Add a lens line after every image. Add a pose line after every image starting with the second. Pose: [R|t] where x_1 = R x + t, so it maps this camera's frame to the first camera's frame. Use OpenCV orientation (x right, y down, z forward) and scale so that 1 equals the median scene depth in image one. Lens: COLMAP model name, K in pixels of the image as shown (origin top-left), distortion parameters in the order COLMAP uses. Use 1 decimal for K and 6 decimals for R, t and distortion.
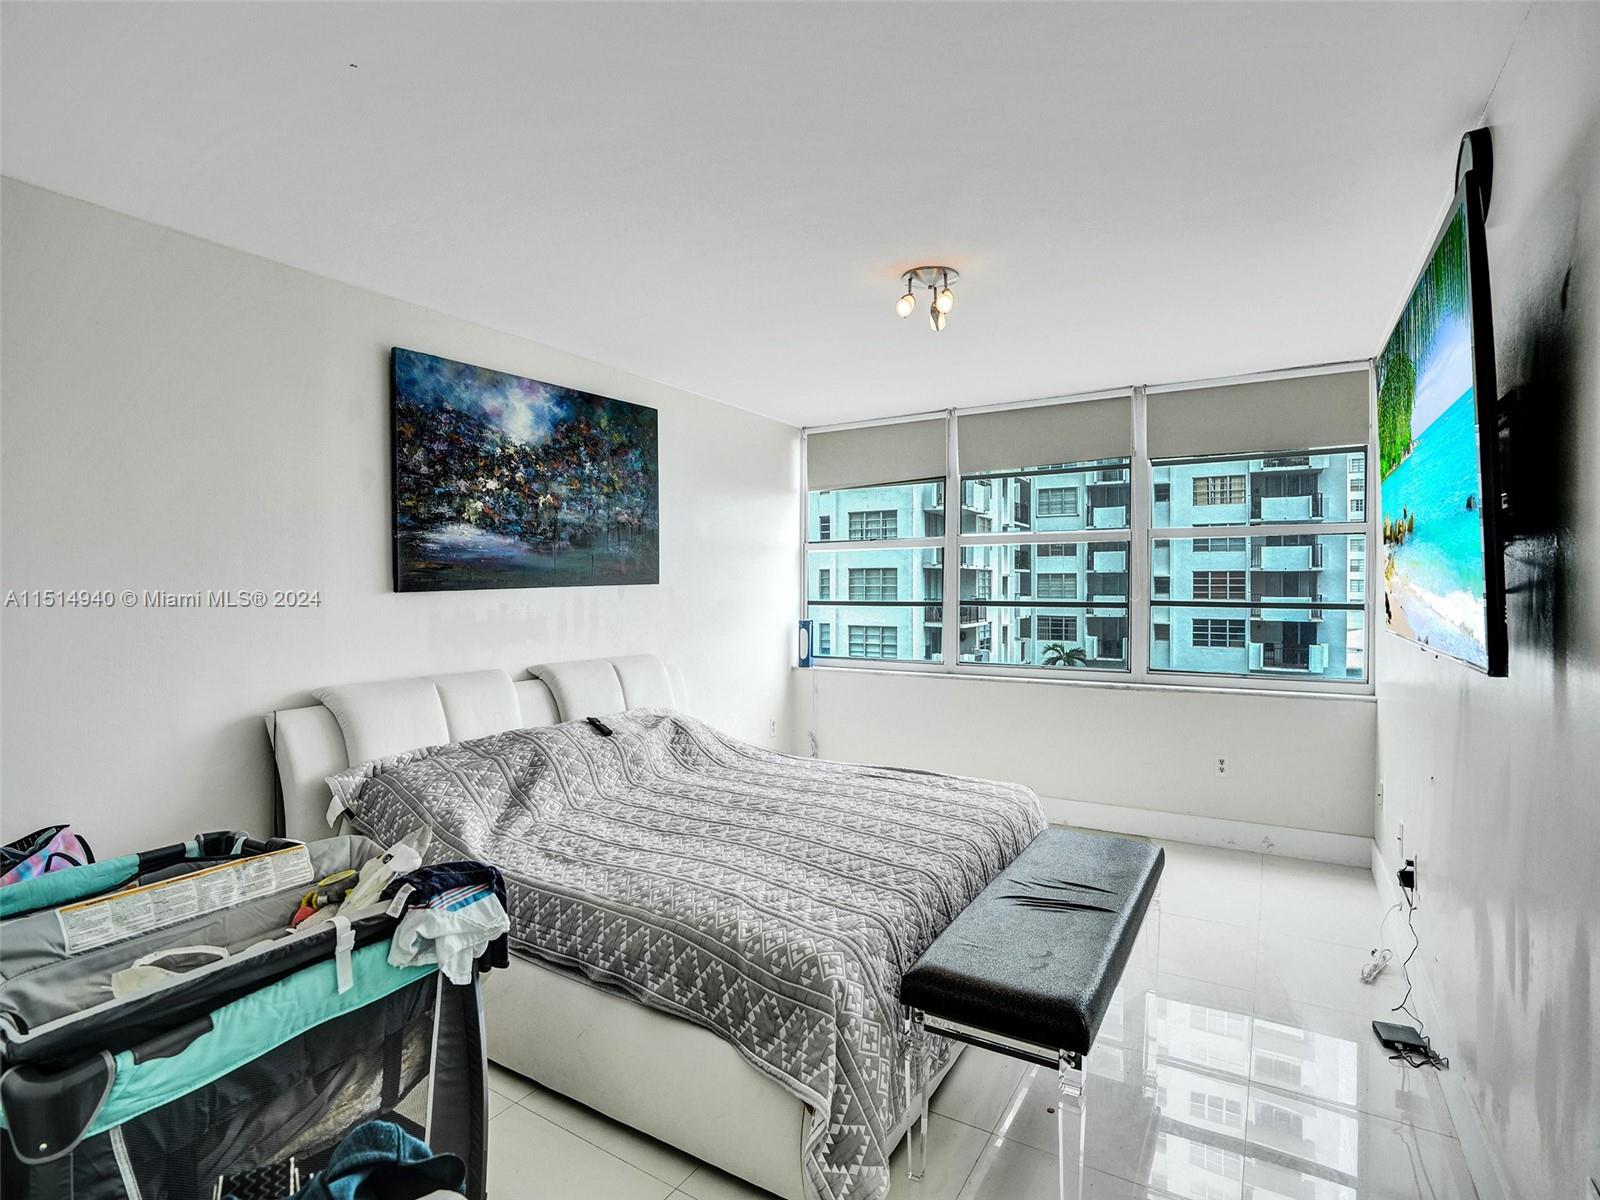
lens RADIAL K [[813.8, 0, 807.3], [0, 813.8, 601.2], [0, 0, 1]] dist [-0.043033, 0.004357]
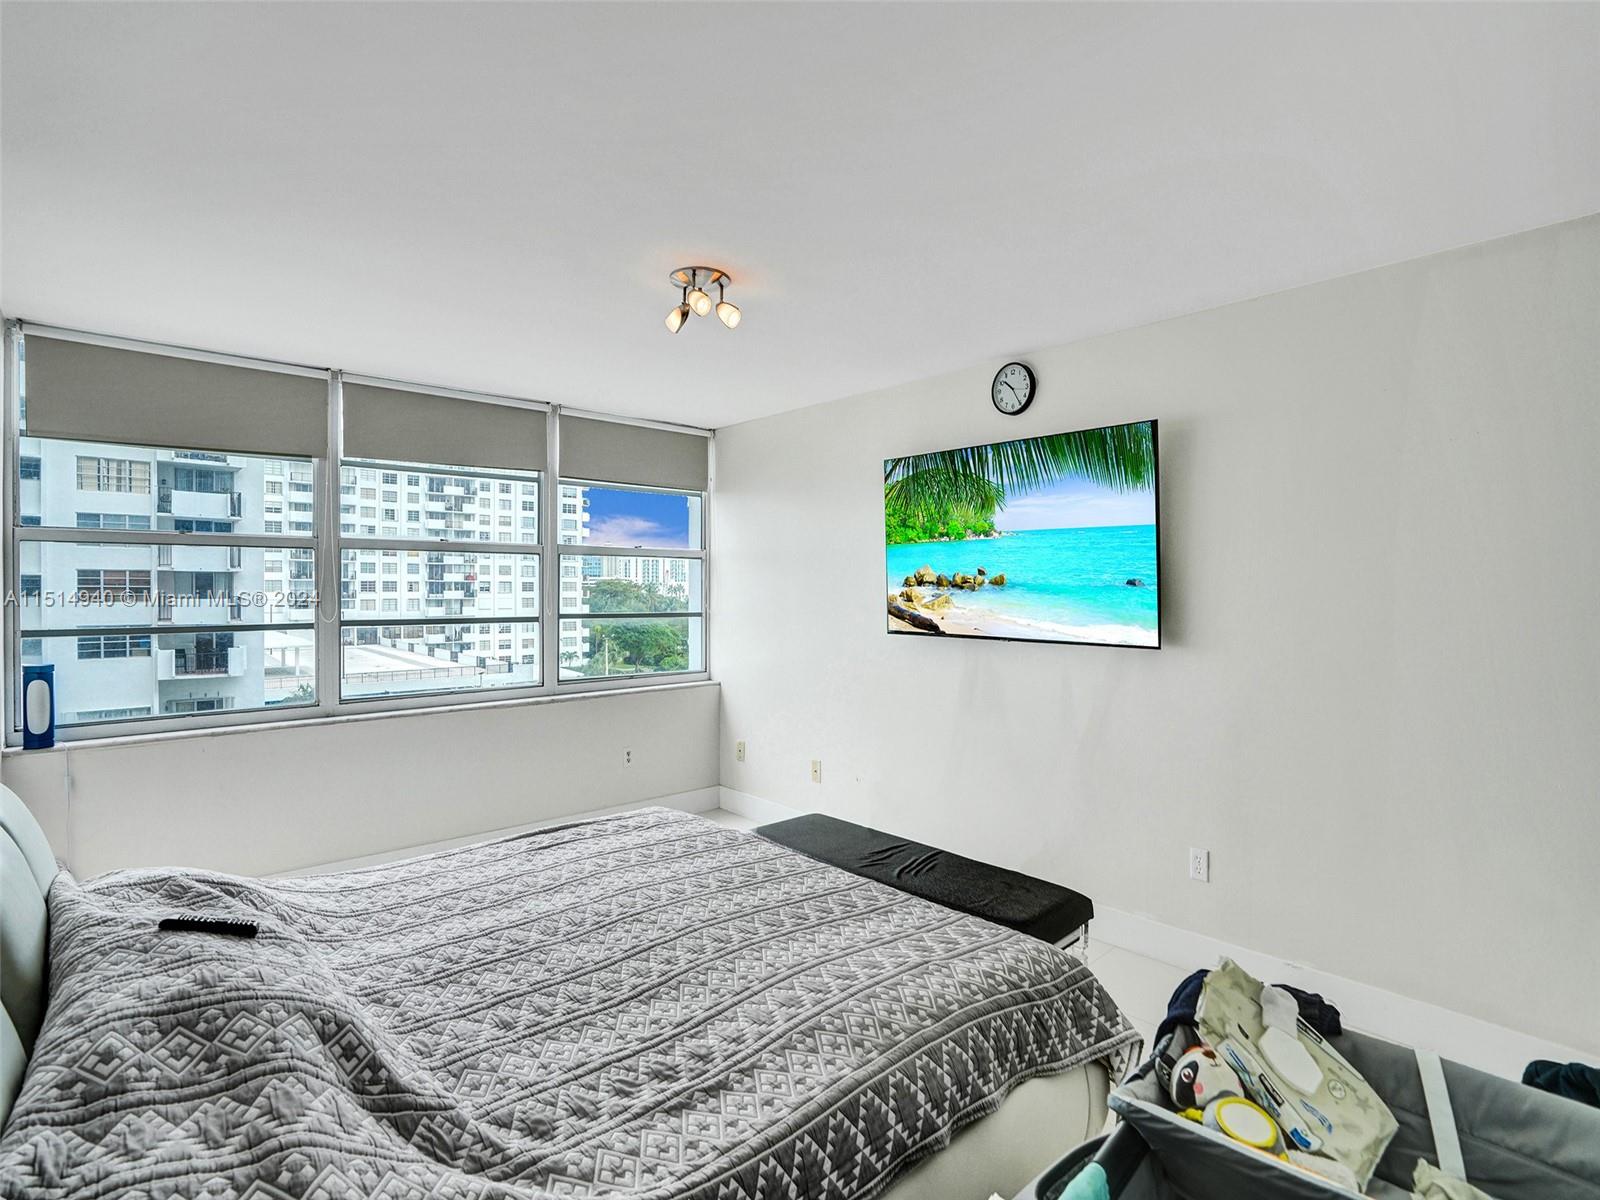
lens RADIAL K [[766.3, 0, 833.7], [0, 766.3, 601.8], [0, 0, 1]] dist [-0.043639, 0.009216]
pose [[0.248709, -0.019317, 0.968386, -0.520711], [0.015670, 0.999750, 0.015918, -0.030730], [-0.968451, 0.011216, 0.248950, 0.495123]]
